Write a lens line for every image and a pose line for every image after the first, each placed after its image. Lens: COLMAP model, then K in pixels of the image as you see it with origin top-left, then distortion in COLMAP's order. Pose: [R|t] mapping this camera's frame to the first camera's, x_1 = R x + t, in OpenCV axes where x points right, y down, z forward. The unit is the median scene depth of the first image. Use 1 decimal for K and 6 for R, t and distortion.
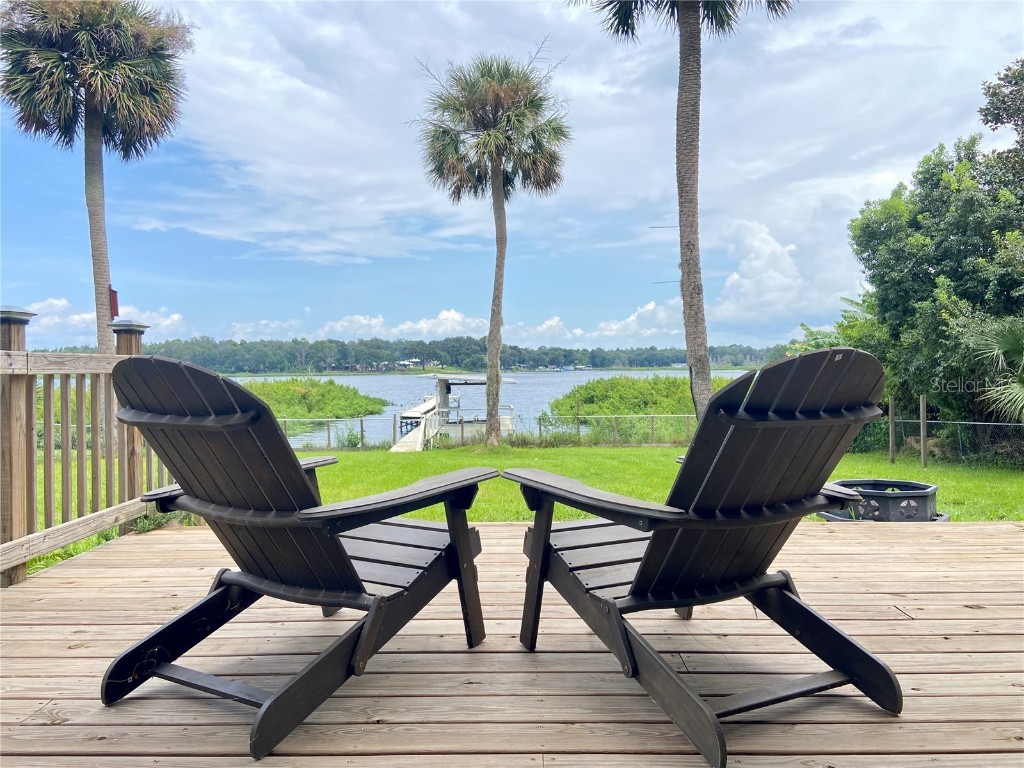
lens RADIAL K [[774.0, 0, 509.5], [0, 774.0, 376.1], [0, 0, 1]] dist [0.115970, -0.116505]
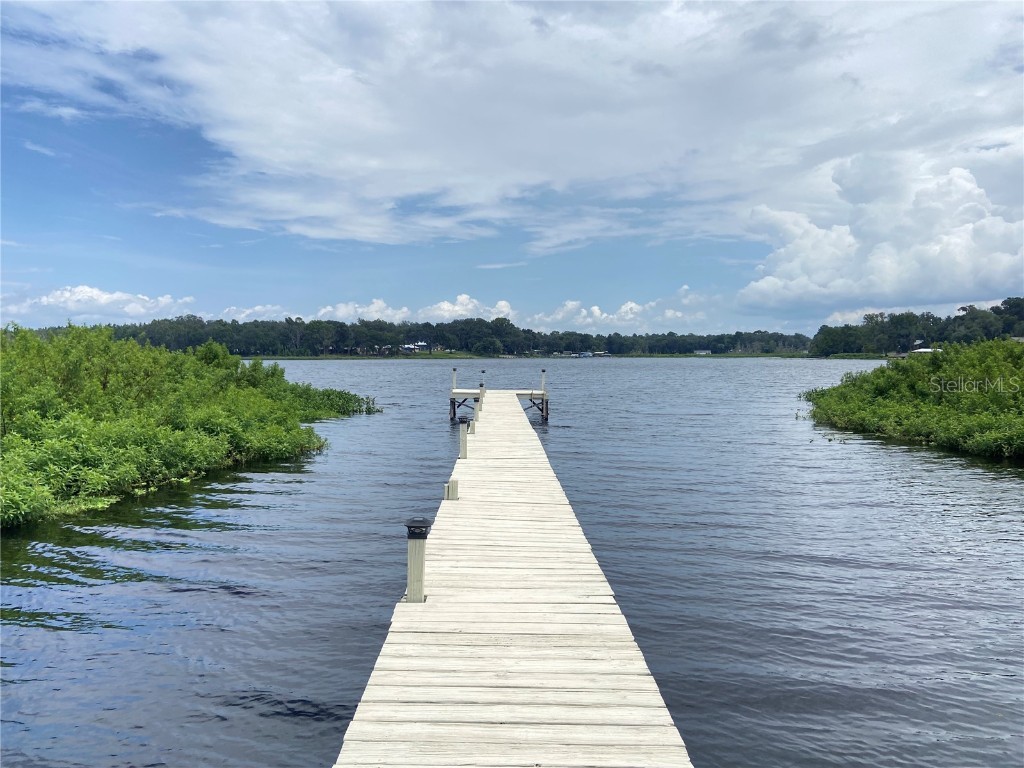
lens RADIAL K [[774.0, 0, 486.5], [0, 774.0, 347.7], [0, 0, 1]] dist [0.115970, -0.116505]
pose [[0.999232, 0.007572, -0.038446, -0.140003], [-0.008321, 0.999778, -0.019341, 0.020965], [0.038291, 0.019646, 0.999073, 1.331060]]
